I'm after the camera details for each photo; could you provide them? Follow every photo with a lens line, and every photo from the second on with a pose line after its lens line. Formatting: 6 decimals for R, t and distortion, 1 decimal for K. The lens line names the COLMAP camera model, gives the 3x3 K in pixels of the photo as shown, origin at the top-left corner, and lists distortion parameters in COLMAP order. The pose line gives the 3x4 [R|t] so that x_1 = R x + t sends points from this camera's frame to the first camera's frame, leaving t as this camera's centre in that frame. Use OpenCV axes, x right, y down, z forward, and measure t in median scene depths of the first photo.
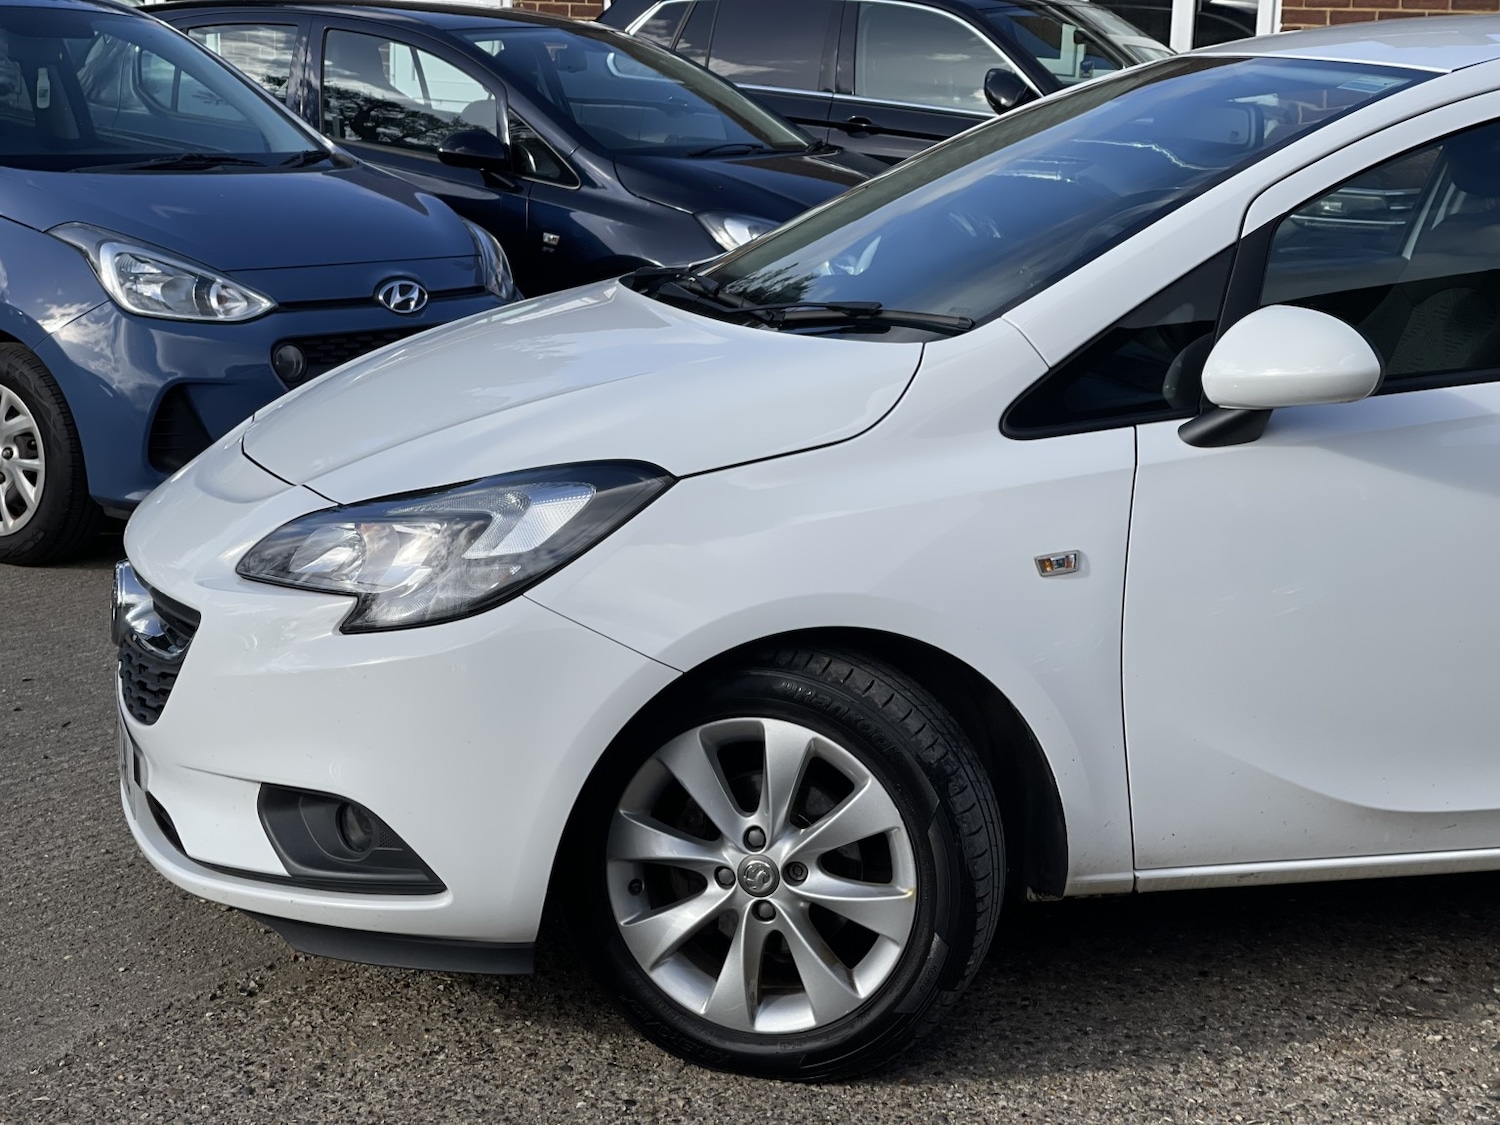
lens RADIAL K [[2756.8, 0, 750.0], [0, 2756.8, 562.5], [0, 0, 1]] dist [0.287981, -0.800805]
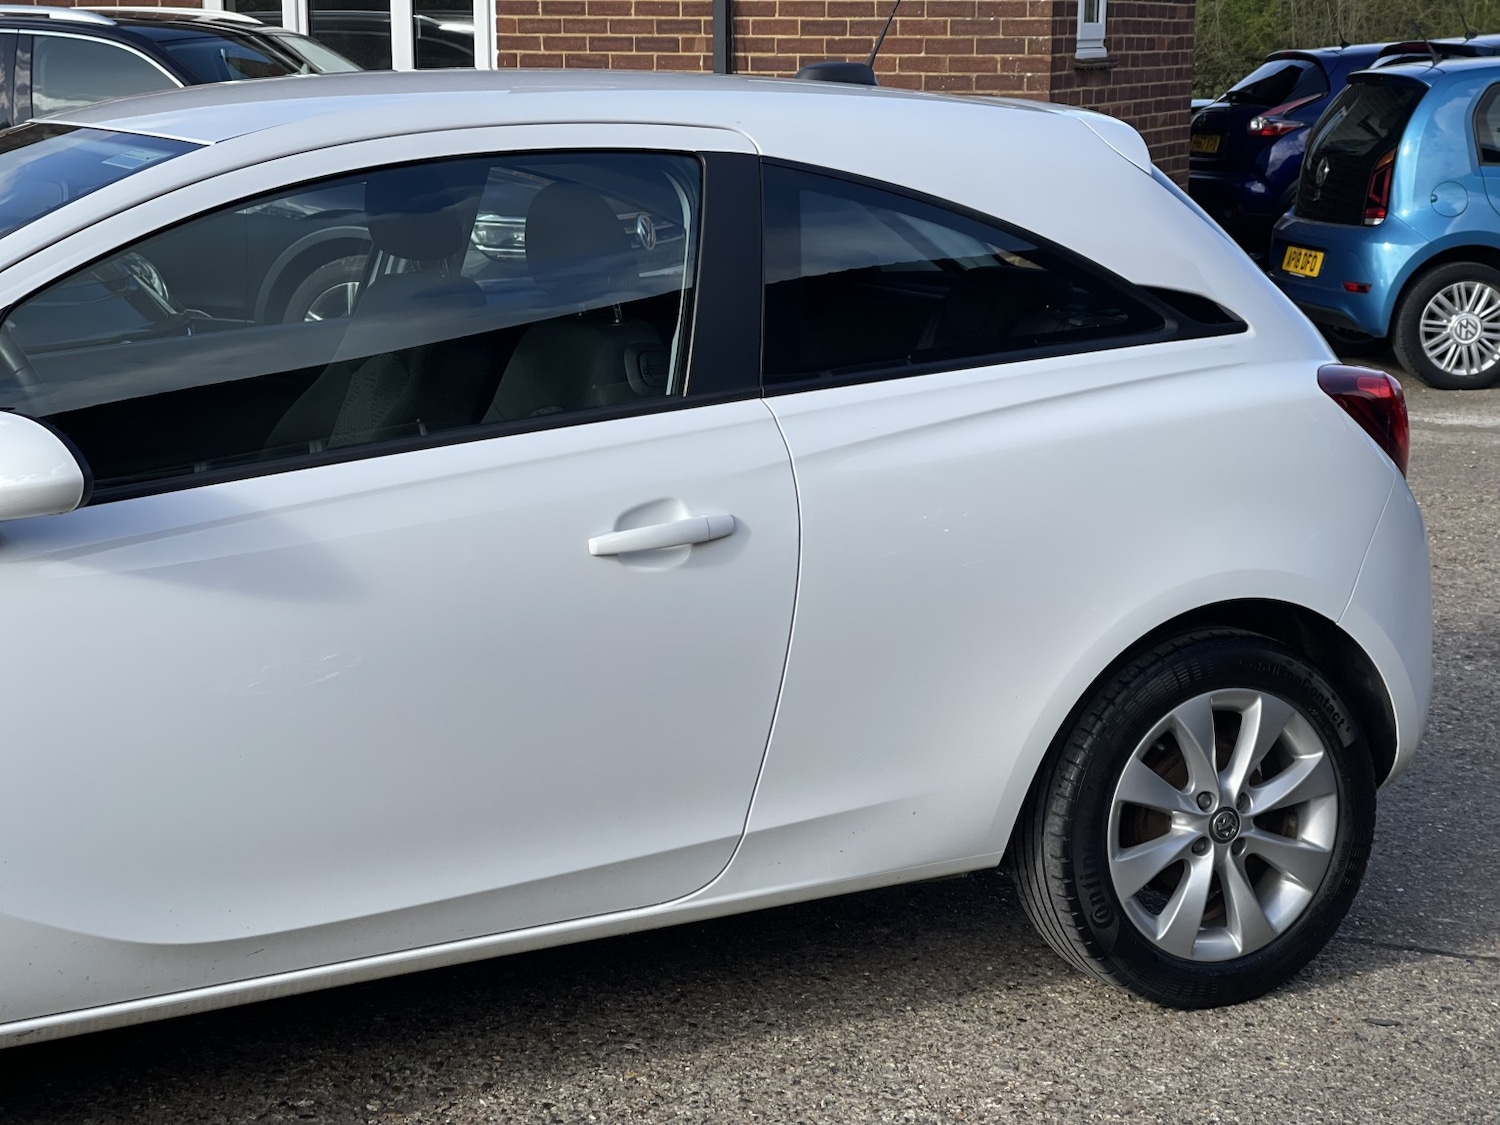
lens RADIAL K [[2756.8, 0, 750.0], [0, 2756.8, 562.5], [0, 0, 1]] dist [0.287981, -0.800805]
pose [[0.978094, -0.069333, 0.196277, 0.249920], [0.070125, 0.997534, 0.002920, -0.027741], [-0.195996, 0.010908, 0.980544, 0.057474]]
